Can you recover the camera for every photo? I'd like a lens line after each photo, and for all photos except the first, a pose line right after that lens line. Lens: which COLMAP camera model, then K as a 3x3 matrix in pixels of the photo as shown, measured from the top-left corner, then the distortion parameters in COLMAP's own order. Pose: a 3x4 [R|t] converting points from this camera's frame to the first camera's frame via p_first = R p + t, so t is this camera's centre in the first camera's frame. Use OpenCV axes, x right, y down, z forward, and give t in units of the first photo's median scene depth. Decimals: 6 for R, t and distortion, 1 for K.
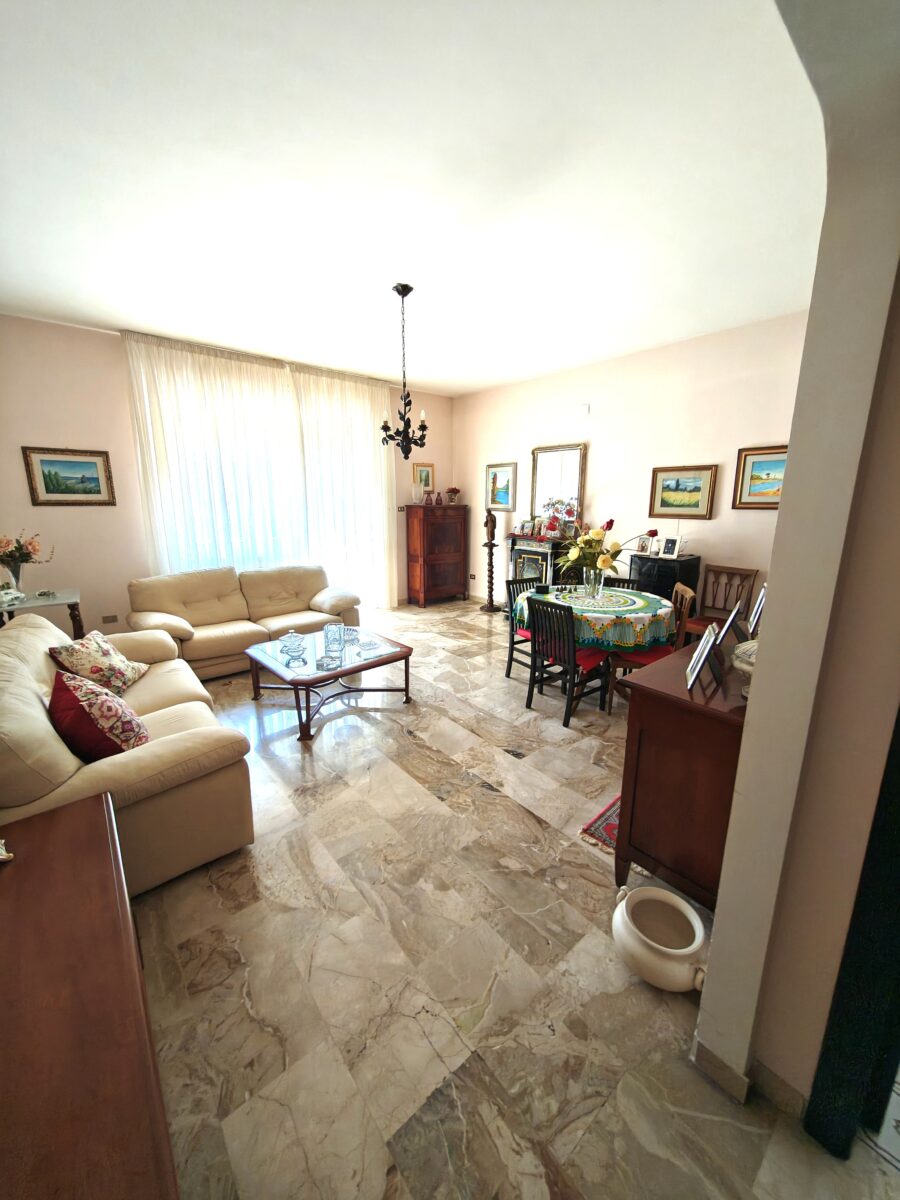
lens RADIAL K [[449.3, 0, 449.1], [0, 449.3, 596.3], [0, 0, 1]] dist [0.003768, -0.000481]
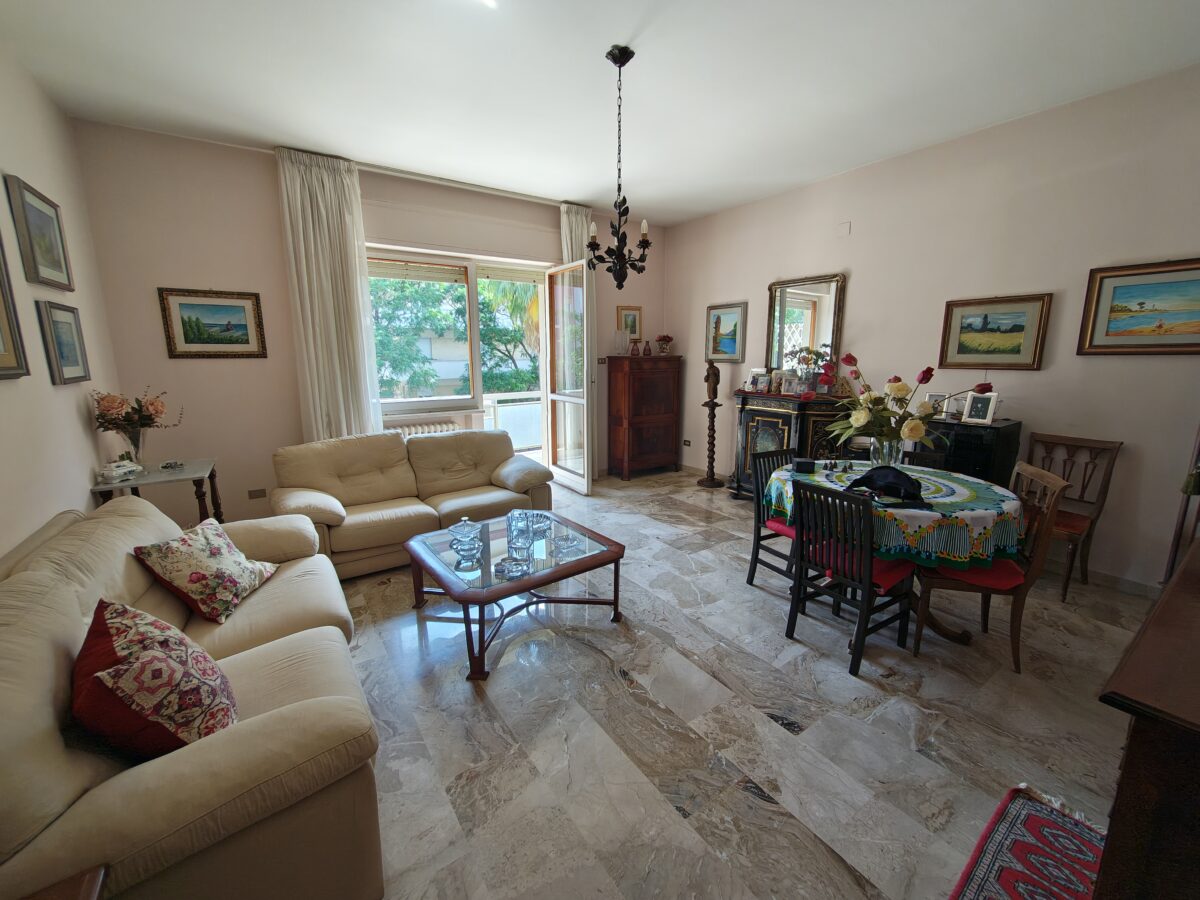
lens RADIAL K [[485.2, 0, 598.0], [0, 485.2, 443.4], [0, 0, 1]] dist [-0.001201, 0.000420]
pose [[0.995475, 0.008460, -0.094642, -0.053086], [-0.011435, 0.999456, -0.030935, -0.027786], [0.094329, 0.031877, 0.995031, 0.213631]]
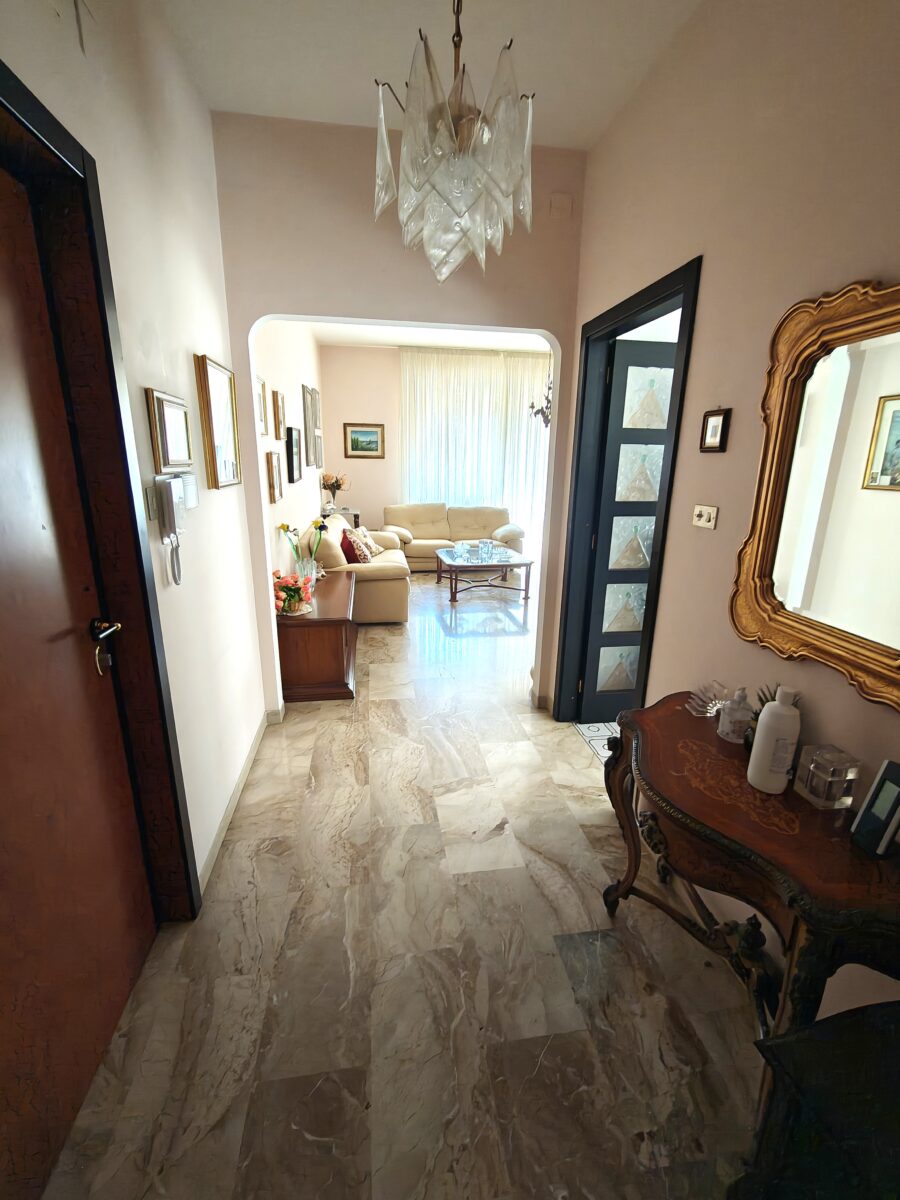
lens RADIAL K [[516.2, 0, 458.3], [0, 516.2, 599.8], [0, 0, 1]] dist [0.001971, -0.000449]
pose [[0.862219, 0.148633, -0.484239, 0.546123], [-0.121358, 0.988753, 0.087403, 0.123900], [0.491784, -0.016594, 0.870559, -0.576641]]
